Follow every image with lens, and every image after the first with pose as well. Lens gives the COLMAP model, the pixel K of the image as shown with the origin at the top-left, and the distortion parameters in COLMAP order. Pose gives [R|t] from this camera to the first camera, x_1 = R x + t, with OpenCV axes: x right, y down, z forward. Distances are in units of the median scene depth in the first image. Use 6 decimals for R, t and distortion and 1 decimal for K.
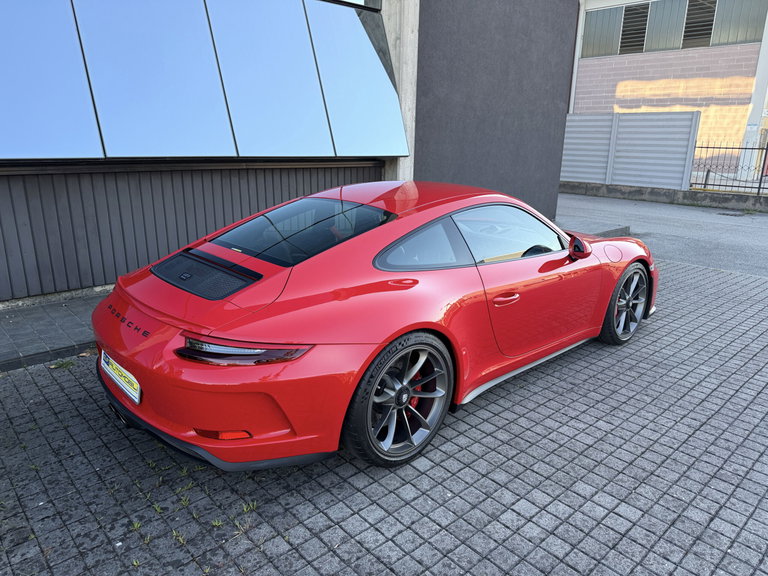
lens RADIAL K [[546.8, 0, 386.4], [0, 546.8, 290.0], [0, 0, 1]] dist [0.036706, -0.050100]
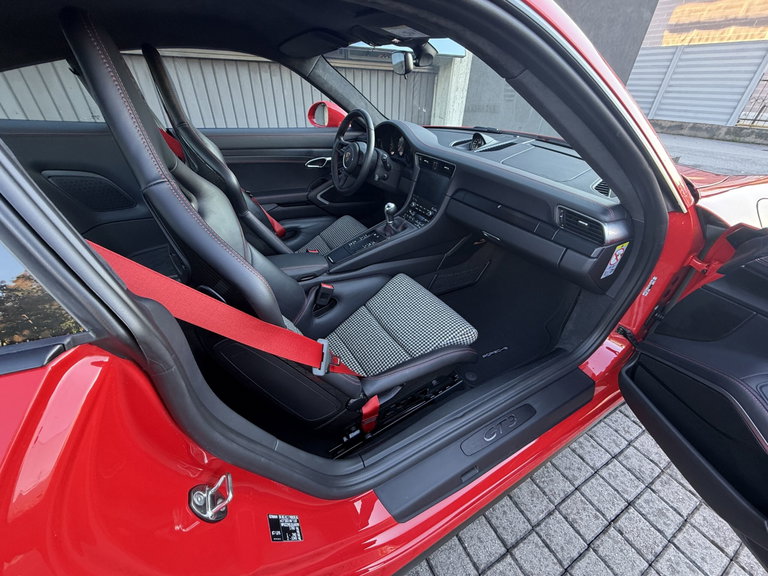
lens RADIAL K [[307.1, 0, 382.5], [0, 307.1, 289.4], [0, 0, 1]] dist [0.001241, 0.000040]
pose [[0.972479, 0.135278, -0.189698, 0.058971], [-0.071223, 0.947809, 0.310783, -0.028951], [0.221839, -0.288719, 0.931359, 0.393139]]
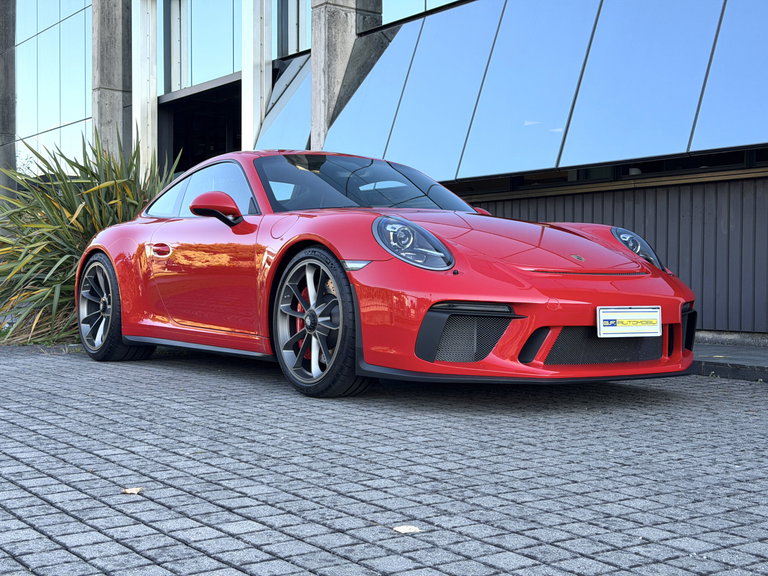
lens RADIAL K [[1086.0, 0, 385.1], [0, 1086.0, 285.7], [0, 0, 1]] dist [0.132096, 0.000000]
pose [[-0.125581, -0.015164, -0.991967, 1.022991], [-0.276959, 0.960666, 0.020377, -0.035774], [0.952640, 0.277293, -0.124841, 0.792751]]
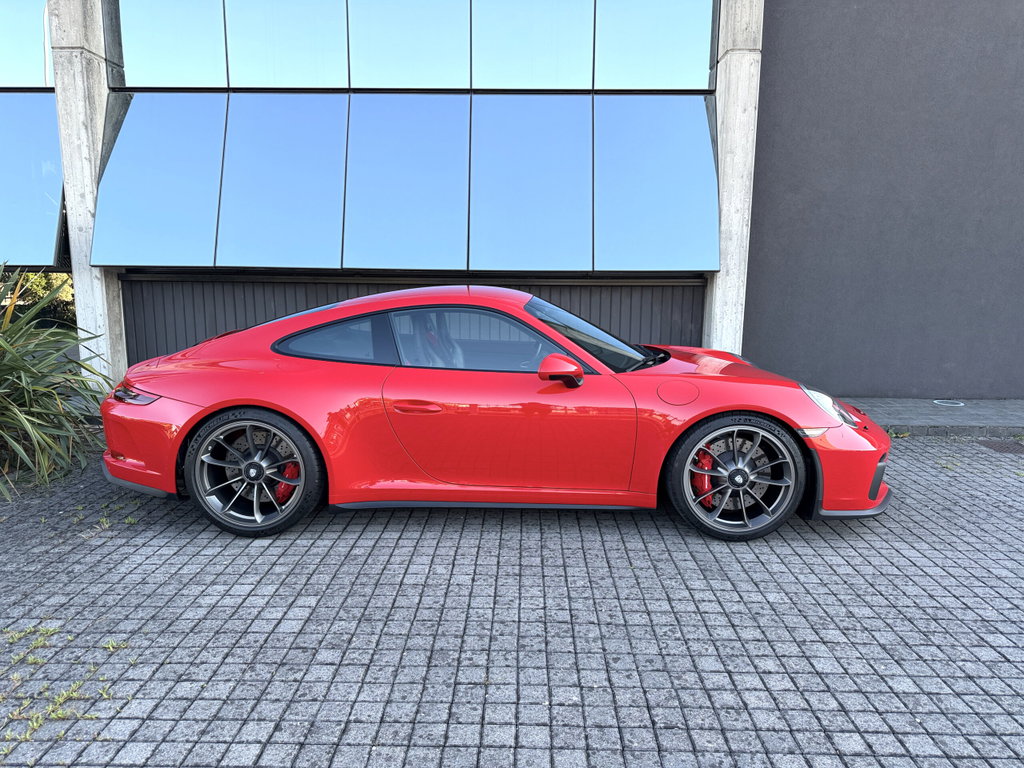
lens RADIAL K [[729.1, 0, 510.1], [0, 729.1, 382.5], [0, 0, 1]] dist [0.036706, -0.050100]
pose [[0.716975, 0.099179, -0.690007, 0.546093], [-0.181689, 0.982203, -0.047612, 0.002623], [0.673005, 0.159504, 0.722235, 0.117458]]
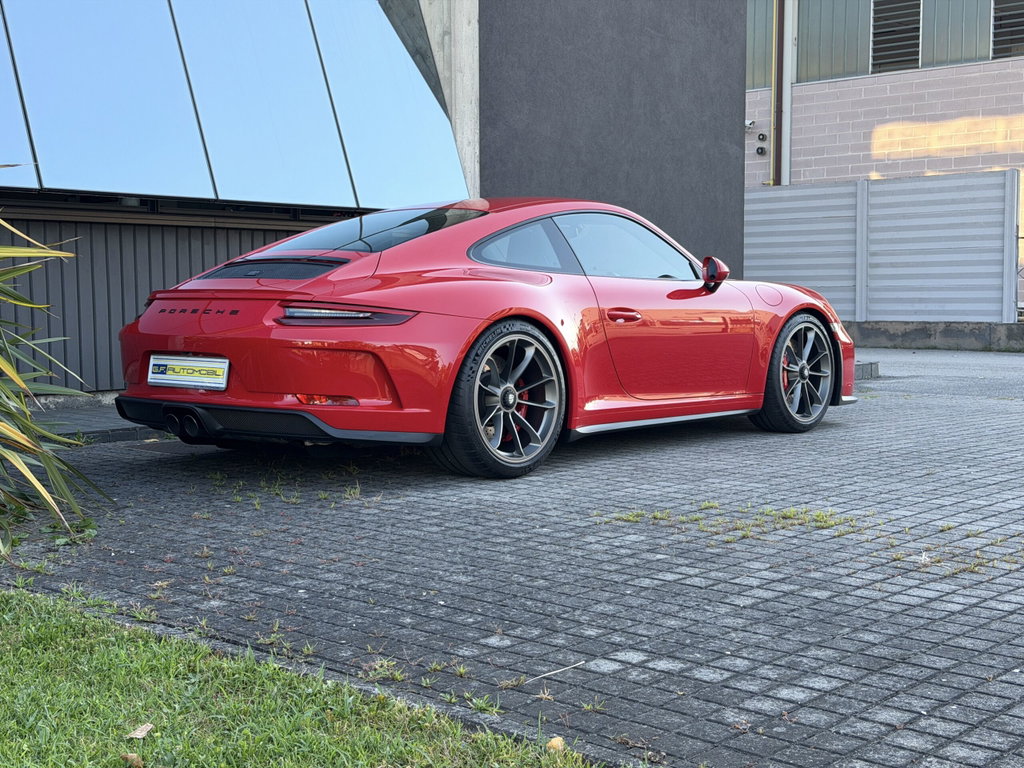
lens RADIAL K [[1448.0, 0, 519.4], [0, 1448.0, 386.1], [0, 0, 1]] dist [0.132096, 0.000000]
pose [[0.994134, -0.029490, 0.104060, -0.079703], [0.050156, 0.978105, -0.201977, 0.265681], [-0.095826, 0.206012, 0.973846, -0.522209]]
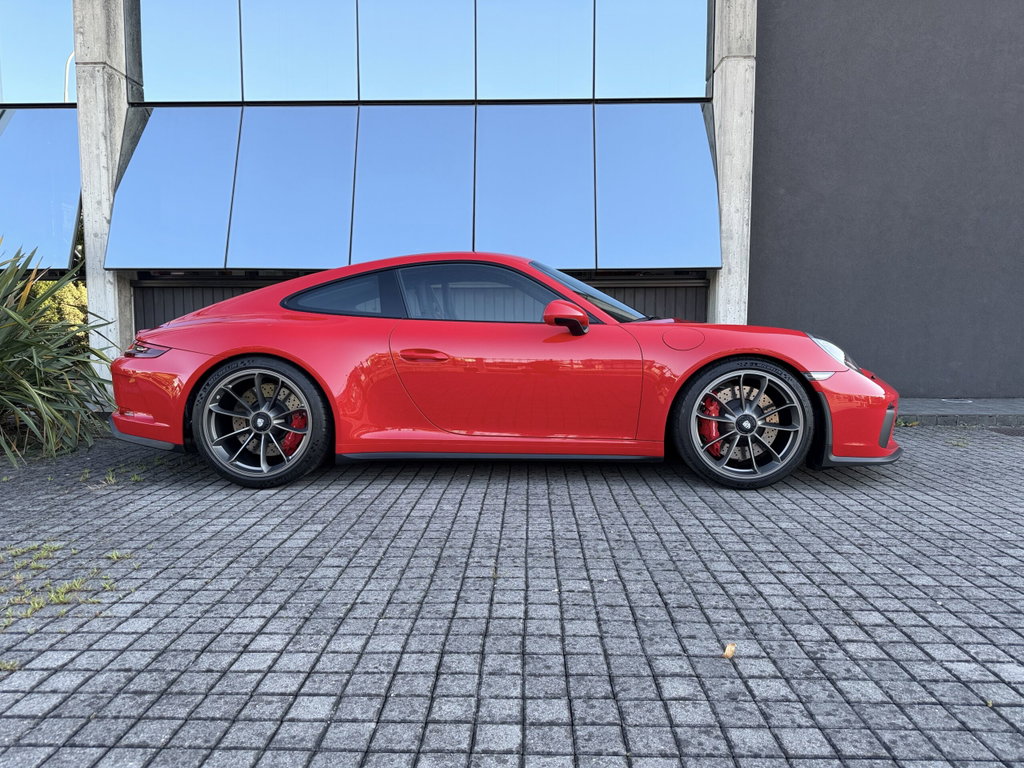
lens RADIAL K [[729.1, 0, 505.8], [0, 729.1, 381.3], [0, 0, 1]] dist [0.036706, -0.050100]
pose [[0.709373, 0.037766, -0.703821, 0.553172], [-0.177202, 0.976046, -0.126227, 0.087980], [0.682195, 0.214260, 0.699073, 0.130199]]
